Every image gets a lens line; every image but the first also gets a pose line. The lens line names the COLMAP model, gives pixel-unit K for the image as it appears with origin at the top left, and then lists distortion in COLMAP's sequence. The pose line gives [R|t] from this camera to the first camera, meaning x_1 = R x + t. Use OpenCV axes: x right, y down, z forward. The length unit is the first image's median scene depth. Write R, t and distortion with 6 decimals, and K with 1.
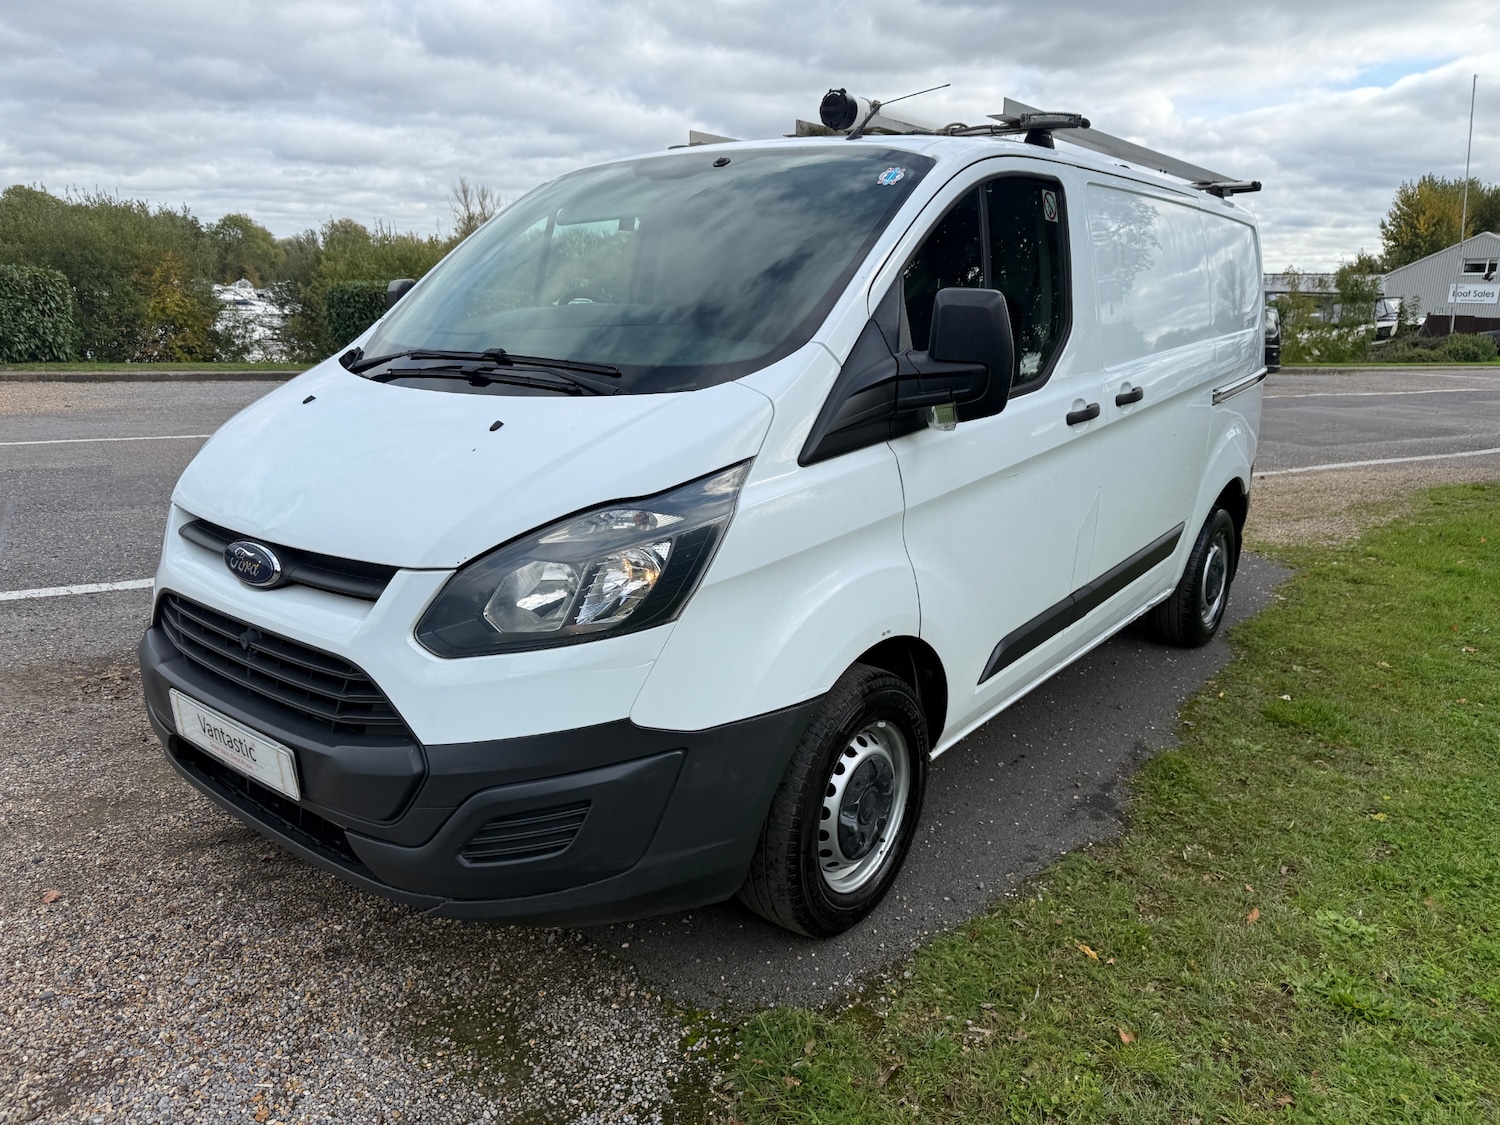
lens RADIAL K [[1049.4, 0, 751.1], [0, 1049.4, 560.4], [0, 0, 1]] dist [0.021284, -0.023351]
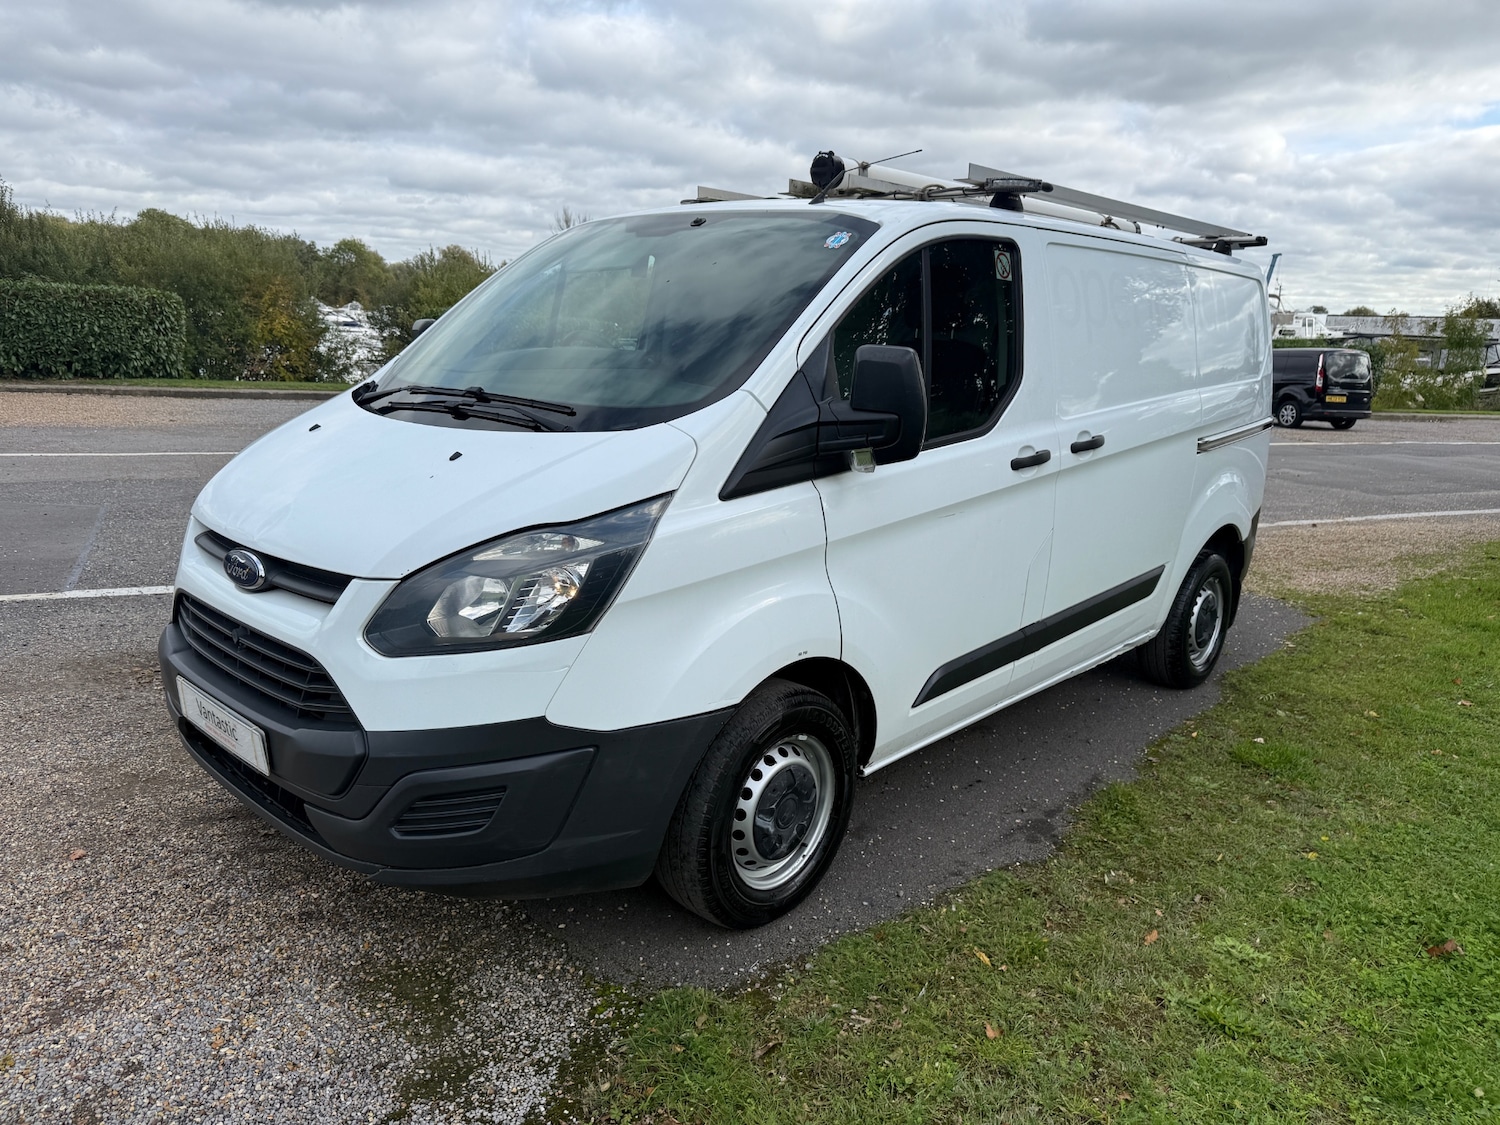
lens RADIAL K [[1049.4, 0, 761.3], [0, 1049.4, 569.3], [0, 0, 1]] dist [0.021284, -0.023351]
pose [[0.996681, 0.037047, -0.072486, 0.140575], [-0.038426, 0.999104, -0.017724, 0.001489], [0.071764, 0.020450, 0.997212, -0.089179]]
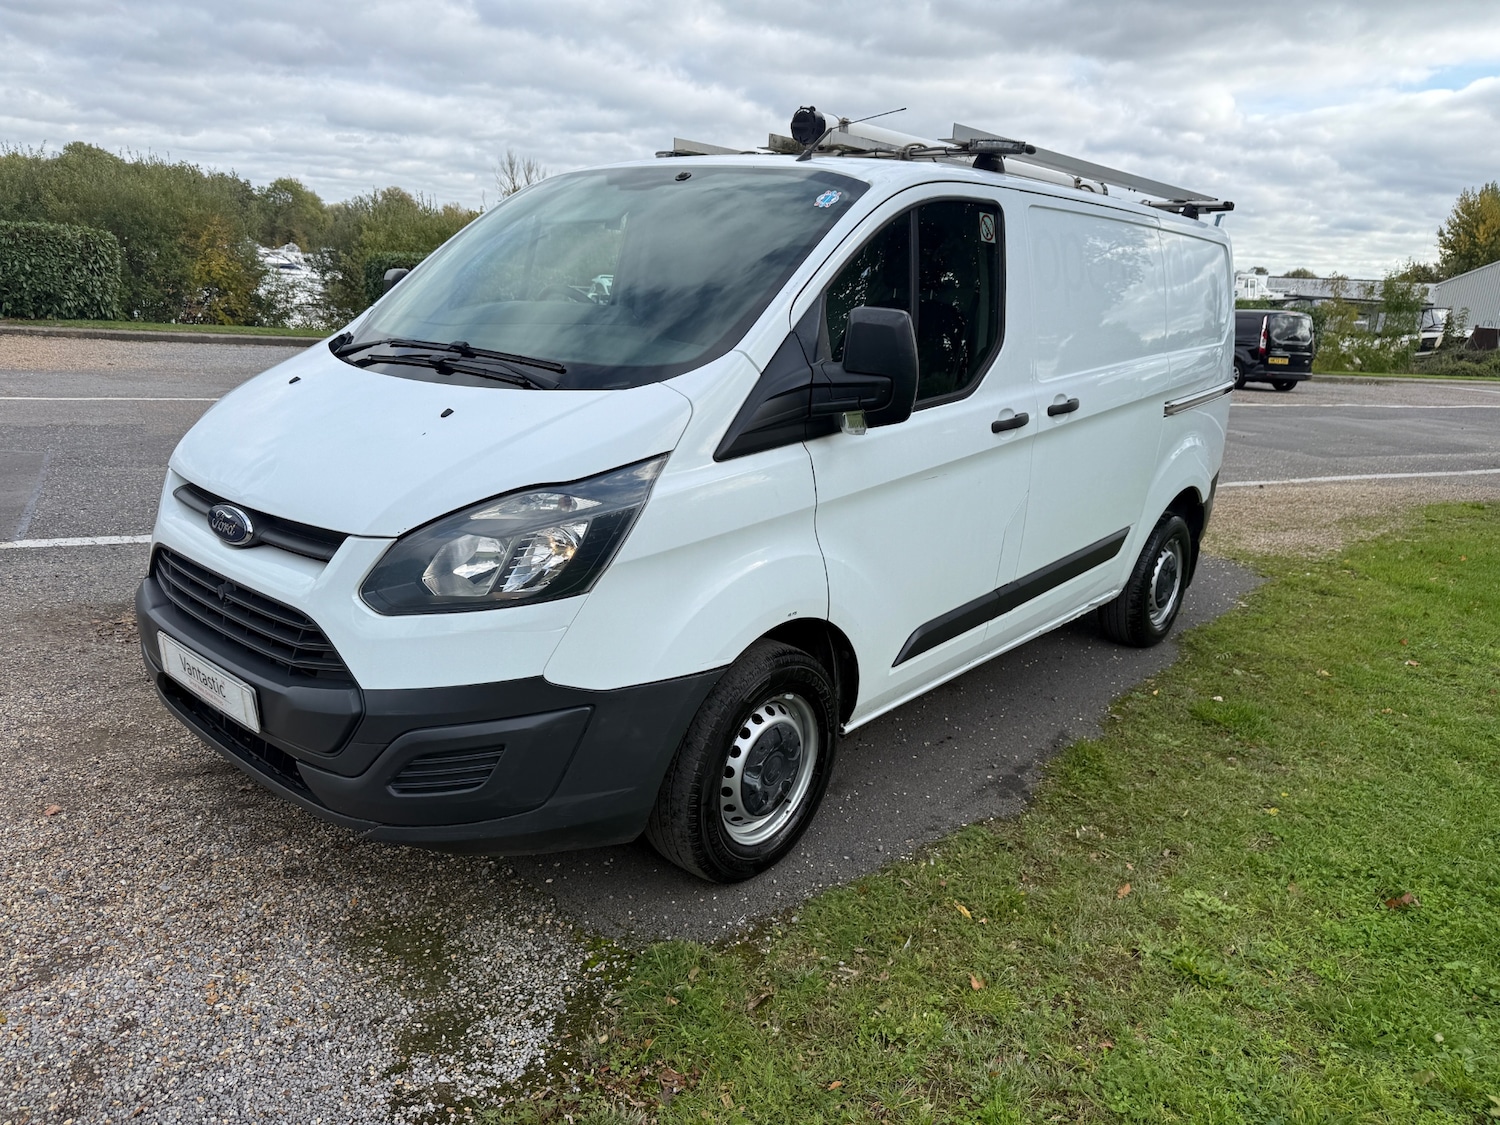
lens RADIAL K [[1049.4, 0, 744.0], [0, 1049.4, 556.9], [0, 0, 1]] dist [0.021284, -0.023351]
pose [[0.998236, 0.048732, -0.033920, 0.097722], [-0.048287, 0.998738, 0.013840, -0.003778], [0.034551, -0.012178, 0.999329, -0.096419]]
